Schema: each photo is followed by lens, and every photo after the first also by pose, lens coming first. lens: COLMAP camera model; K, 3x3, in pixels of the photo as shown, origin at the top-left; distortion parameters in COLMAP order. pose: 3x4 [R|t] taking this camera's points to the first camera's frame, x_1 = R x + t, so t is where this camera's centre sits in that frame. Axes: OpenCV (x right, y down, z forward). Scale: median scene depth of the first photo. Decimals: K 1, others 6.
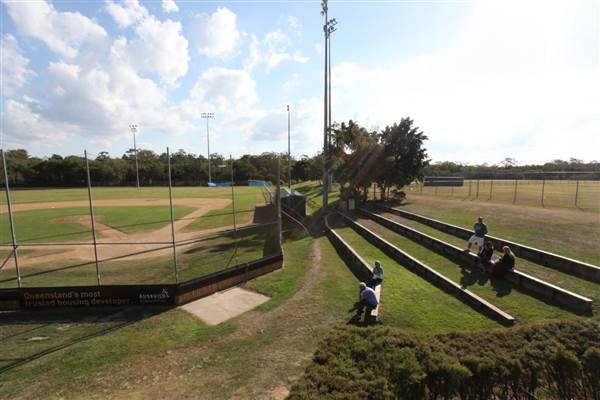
lens RADIAL K [[291.3, 0, 298.4], [0, 291.3, 201.0], [0, 0, 1]] dist [-0.038694, 0.013176]
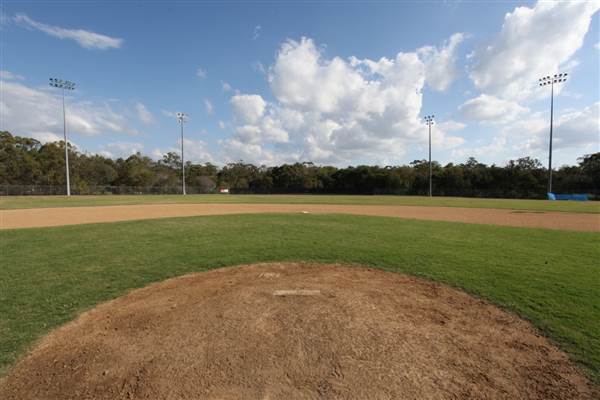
lens RADIAL K [[291.3, 0, 295.9], [0, 291.3, 197.8], [0, 0, 1]] dist [-0.038694, 0.013176]
pose [[0.624360, 0.027854, -0.780640, -0.154297], [-0.080013, 0.996388, -0.028443, 0.004999], [0.777028, 0.080220, 0.624334, 0.209577]]
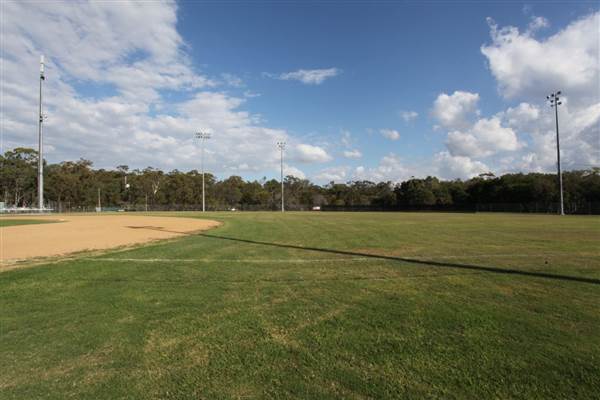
lens RADIAL K [[291.3, 0, 301.0], [0, 291.3, 205.6], [0, 0, 1]] dist [-0.038694, 0.013176]
pose [[-0.002854, -0.003595, -0.999989, -0.053703], [-0.092684, 0.995690, -0.003315, -0.016977], [0.995691, 0.092674, -0.003175, 0.466676]]
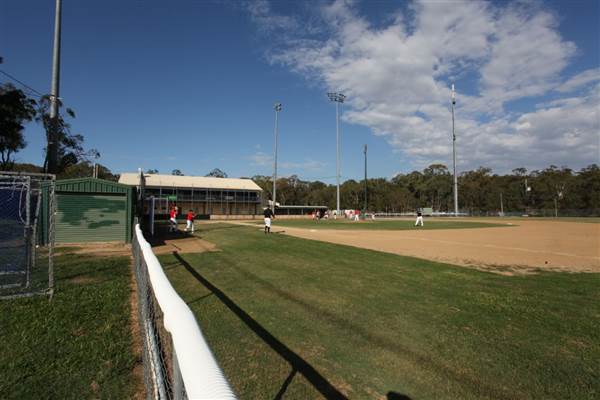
lens RADIAL K [[291.3, 0, 300.7], [0, 291.3, 203.2], [0, 0, 1]] dist [-0.038694, 0.013176]
pose [[-0.923328, -0.013113, -0.383789, -0.025210], [-0.038422, 0.997556, 0.058352, -0.014181], [0.382086, 0.068624, -0.921575, 0.437176]]
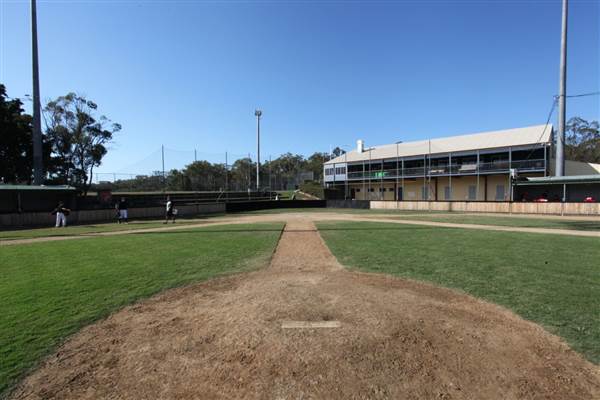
lens RADIAL K [[291.3, 0, 298.9], [0, 291.3, 199.7], [0, 0, 1]] dist [-0.038694, 0.013176]
pose [[-0.653335, -0.002309, 0.757065, -0.188039], [0.092197, 0.992310, 0.082591, 0.002120], [-0.751434, 0.123759, -0.648098, 0.238383]]
